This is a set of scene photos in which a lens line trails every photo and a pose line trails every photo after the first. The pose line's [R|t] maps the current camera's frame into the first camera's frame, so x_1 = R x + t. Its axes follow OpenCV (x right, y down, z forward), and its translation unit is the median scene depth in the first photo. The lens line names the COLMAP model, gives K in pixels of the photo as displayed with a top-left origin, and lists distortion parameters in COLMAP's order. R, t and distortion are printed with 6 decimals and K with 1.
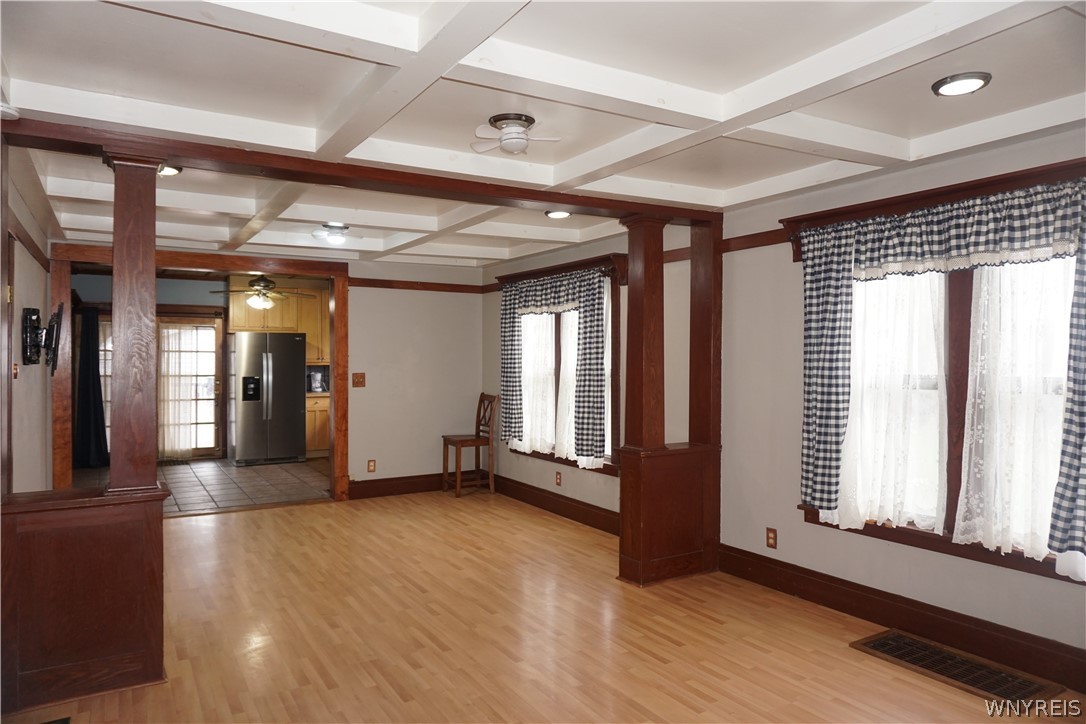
lens RADIAL K [[723.5, 0, 544.0], [0, 723.5, 356.9], [0, 0, 1]] dist [-0.054136, 0.039615]
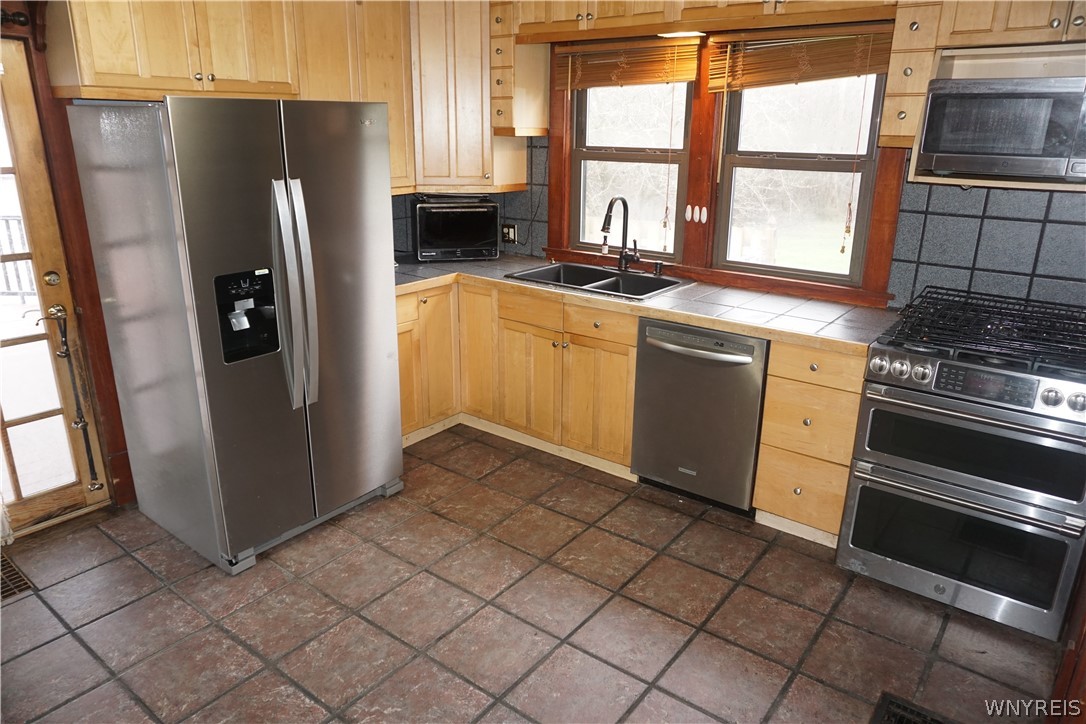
lens RADIAL K [[723.5, 0, 538.1], [0, 723.5, 359.4], [0, 0, 1]] dist [-0.054136, 0.039615]
pose [[0.934333, -0.103927, 0.340912, -0.825980], [-0.005413, 0.952292, 0.305141, -0.048923], [-0.356360, -0.286949, 0.889195, 1.469988]]
